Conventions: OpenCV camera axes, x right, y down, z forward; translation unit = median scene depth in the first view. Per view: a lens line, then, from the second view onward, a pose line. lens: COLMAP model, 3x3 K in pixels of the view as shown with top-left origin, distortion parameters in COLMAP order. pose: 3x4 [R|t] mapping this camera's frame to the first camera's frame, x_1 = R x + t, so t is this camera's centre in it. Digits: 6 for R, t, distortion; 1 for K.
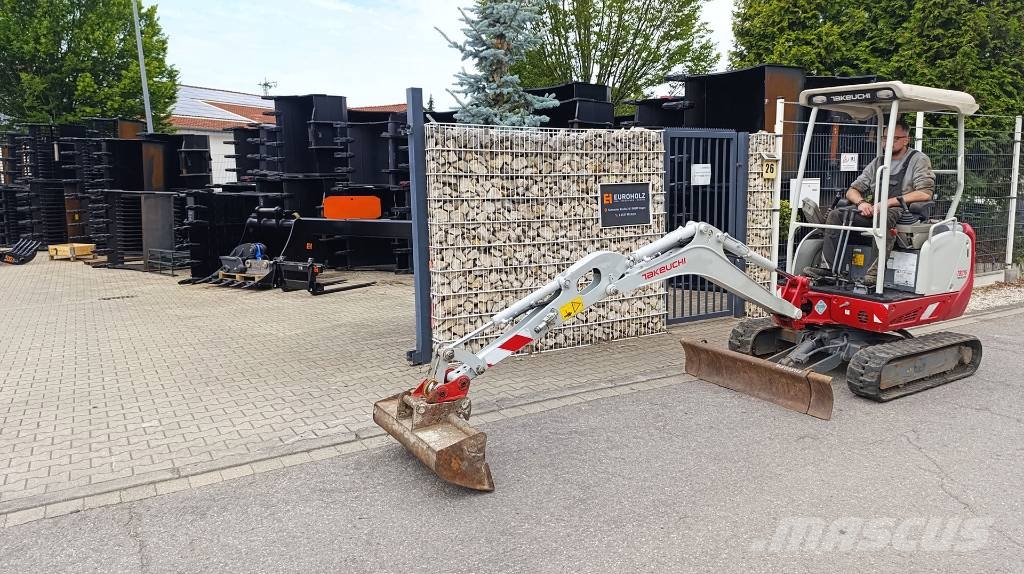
lens RADIAL K [[691.5, 0, 510.2], [0, 691.5, 281.2], [0, 0, 1]] dist [0.050963, -0.067340]
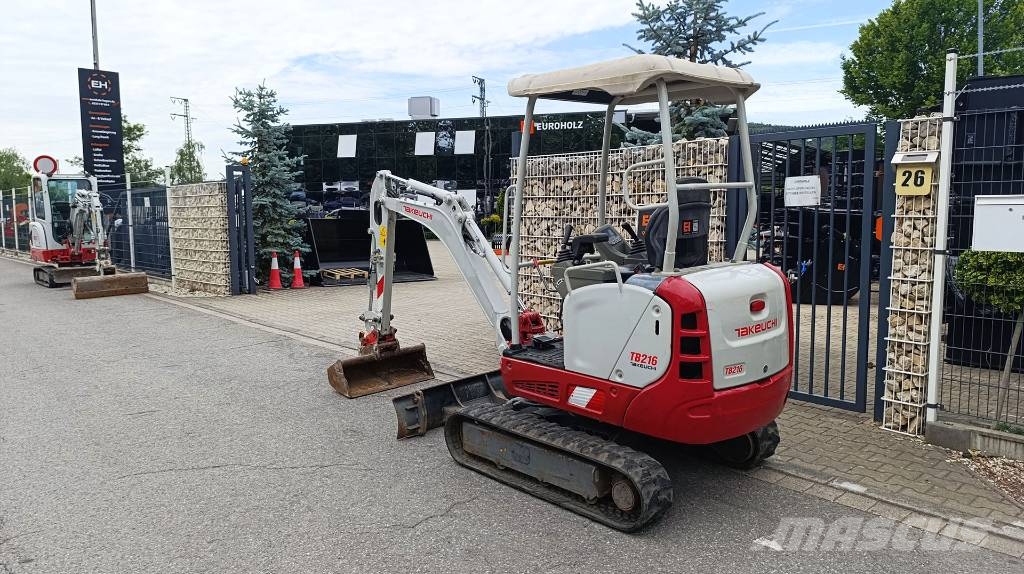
lens RADIAL K [[697.8, 0, 511.4], [0, 697.8, 282.0], [0, 0, 1]] dist [0.044407, -0.065051]
pose [[0.196303, 0.111277, -0.974209, 1.074614], [-0.131951, 0.987501, 0.086207, -0.101012], [0.971625, 0.111625, 0.208532, 0.682894]]
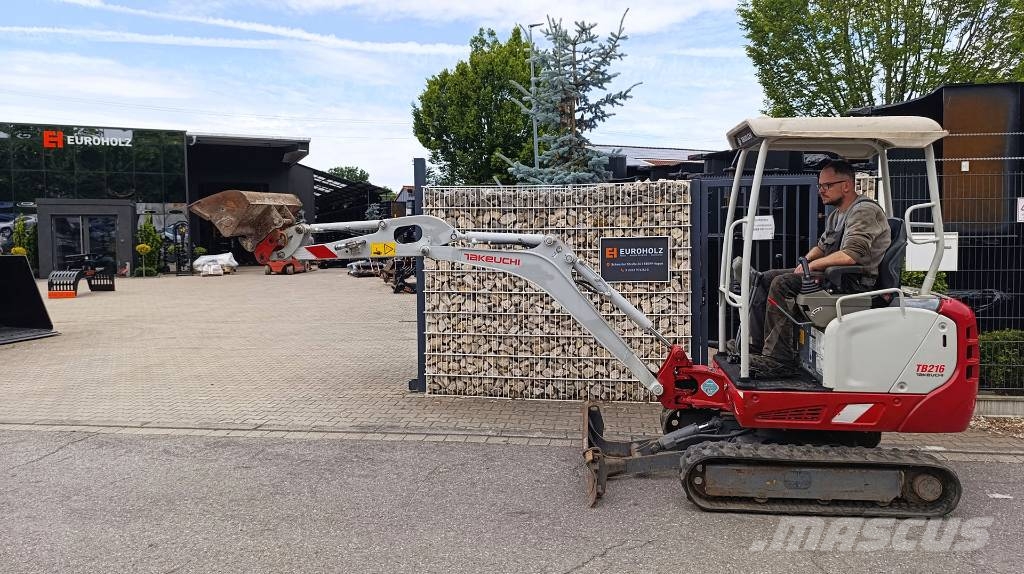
lens RADIAL K [[693.9, 0, 512.2], [0, 693.9, 273.8], [0, 0, 1]] dist [0.060134, -0.078064]
pose [[0.785546, 0.039809, -0.617521, 0.674301], [-0.088642, 0.994876, -0.048625, -0.031924], [0.612421, 0.092935, 0.785050, 0.160137]]
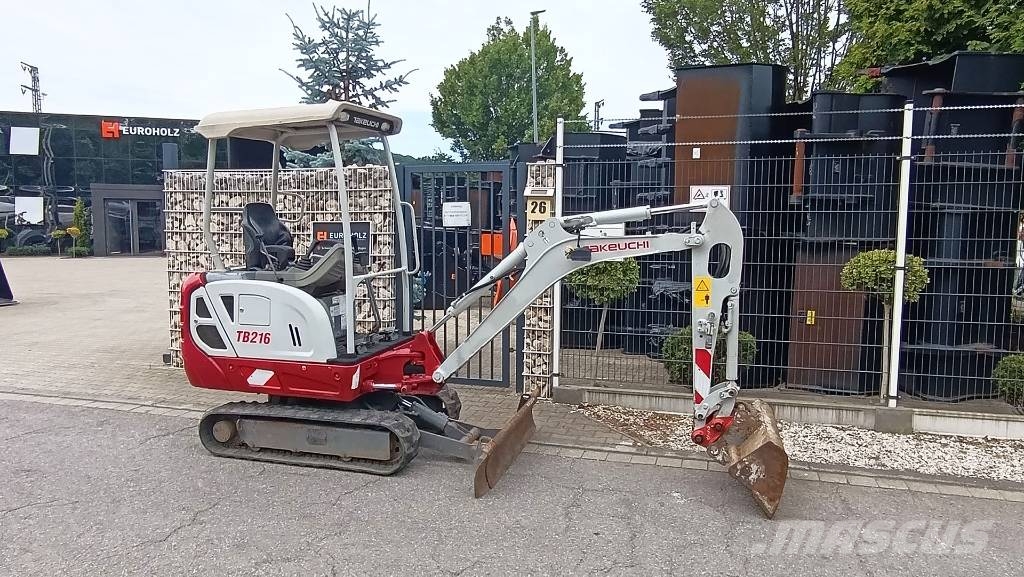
lens RADIAL K [[690.0, 0, 513.9], [0, 690.0, 289.9], [0, 0, 1]] dist [-0.006748, -0.000586]
pose [[0.693350, 0.085454, -0.715516, 1.108600], [-0.118242, 0.992977, 0.004012, -0.085049], [0.710833, 0.081822, 0.698585, 0.543683]]
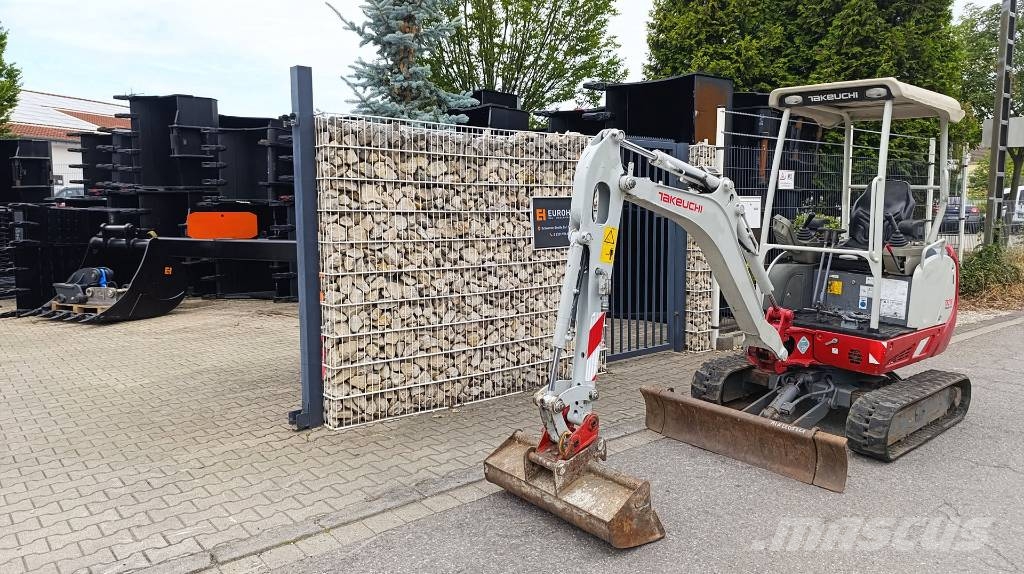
lens RADIAL K [[691.5, 0, 510.2], [0, 691.5, 281.2], [0, 0, 1]] dist [0.050963, -0.067340]
pose [[0.987200, -0.004296, 0.159430, -0.030823], [0.009407, 0.999465, -0.031319, -0.014435], [-0.159210, 0.032418, 0.986712, 0.199539]]
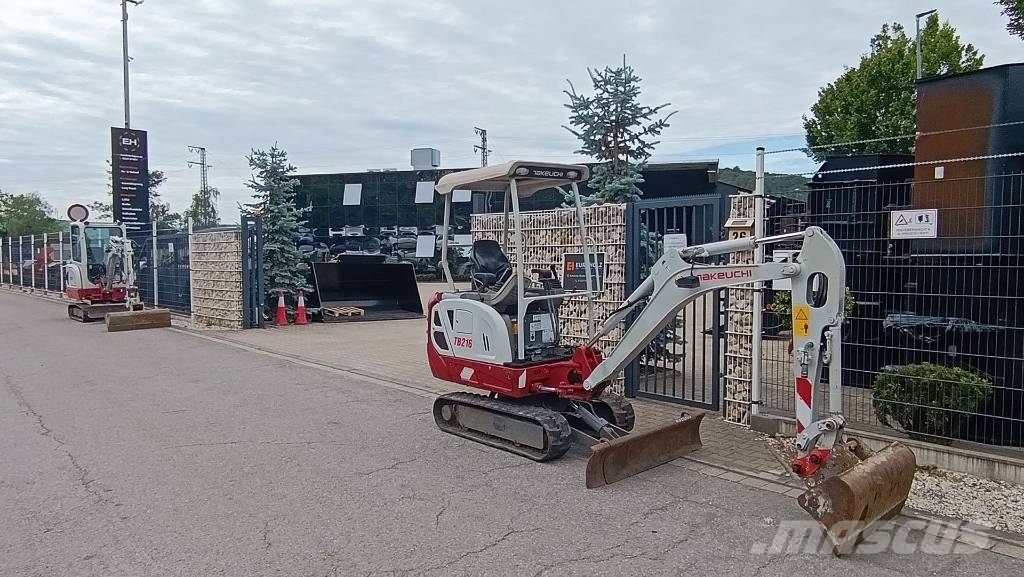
lens RADIAL K [[690.0, 0, 513.9], [0, 690.0, 289.9], [0, 0, 1]] dist [-0.006748, -0.000586]
pose [[0.193161, 0.063063, -0.979138, 1.342858], [-0.137139, 0.989872, 0.036700, -0.116116], [0.971536, 0.127189, 0.199853, 0.722031]]
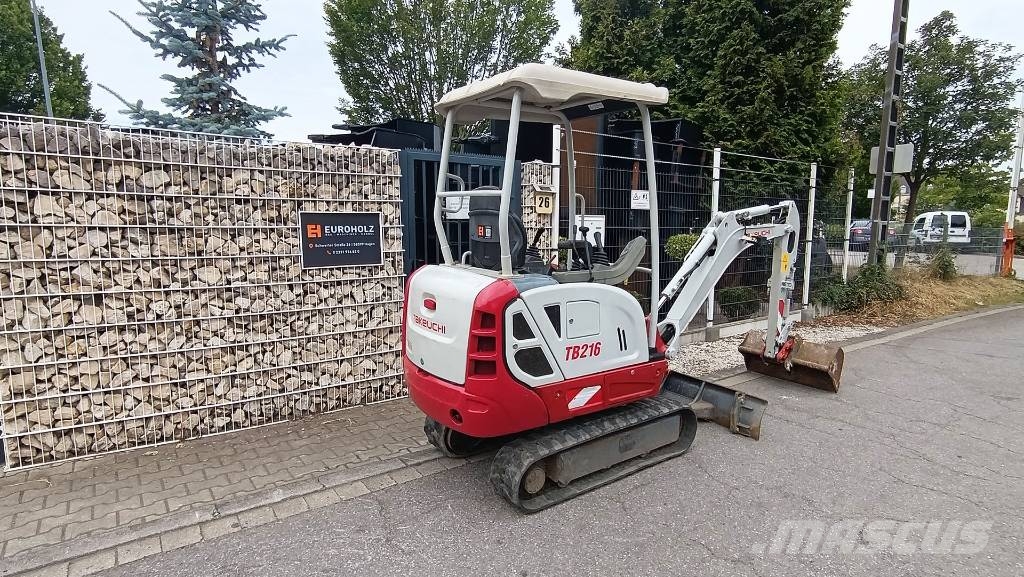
lens RADIAL K [[535.7, 0, 511.0], [0, 535.7, 291.4], [0, 0, 1]] dist [-0.002361, 0.000115]
pose [[0.994651, 0.008150, 0.102970, 0.317558], [-0.006350, 0.999821, -0.017796, -0.044931], [-0.103096, 0.017047, 0.994525, 0.404032]]
